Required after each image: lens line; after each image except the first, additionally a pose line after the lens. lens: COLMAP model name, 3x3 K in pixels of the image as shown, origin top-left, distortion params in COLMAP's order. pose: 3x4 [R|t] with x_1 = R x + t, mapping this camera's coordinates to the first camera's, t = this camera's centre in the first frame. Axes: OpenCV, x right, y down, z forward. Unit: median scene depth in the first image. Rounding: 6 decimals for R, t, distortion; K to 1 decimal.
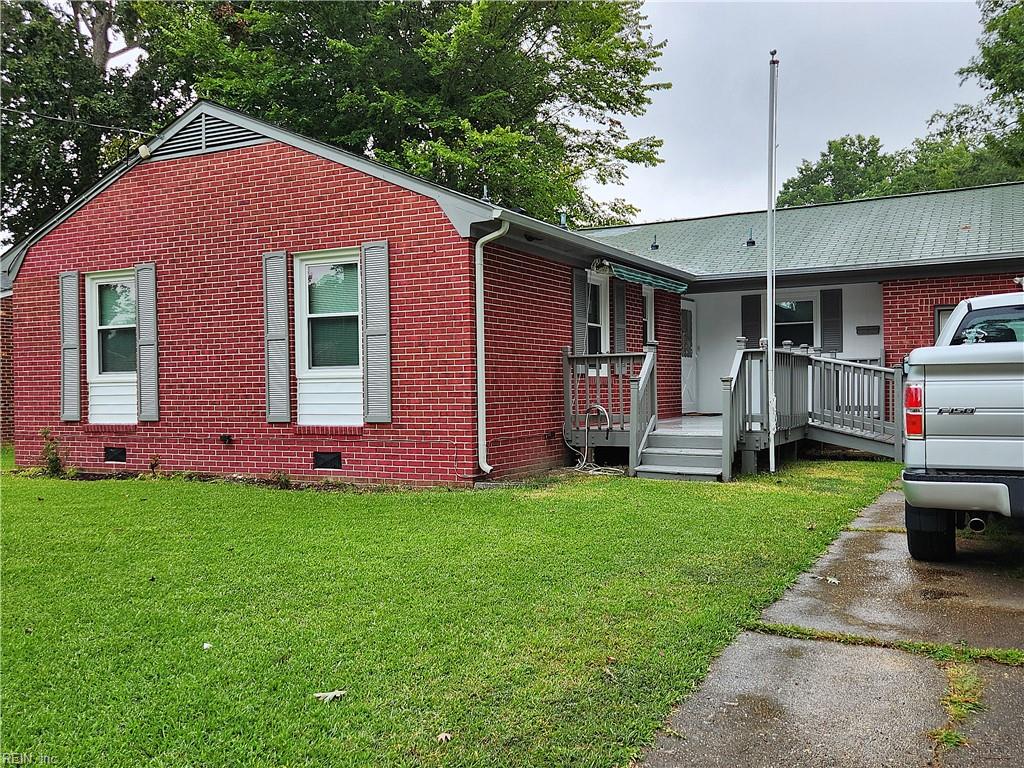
lens RADIAL K [[923.7, 0, 506.4], [0, 923.7, 389.5], [0, 0, 1]] dist [0.074706, -0.065452]
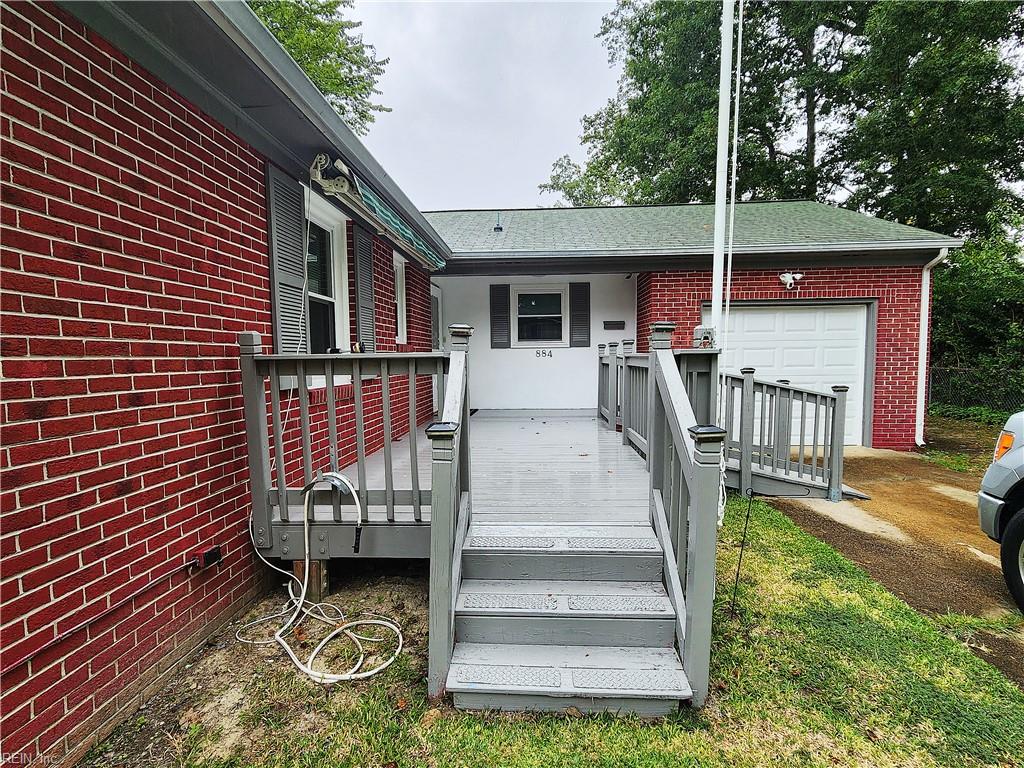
lens RADIAL K [[494.8, 0, 511.5], [0, 494.8, 390.4], [0, 0, 1]] dist [-0.005271, 0.000069]
pose [[0.900994, -0.026910, 0.432996, 0.078556], [0.000906, 0.998189, 0.060150, -0.035744], [-0.433831, -0.053803, 0.899387, 0.787795]]
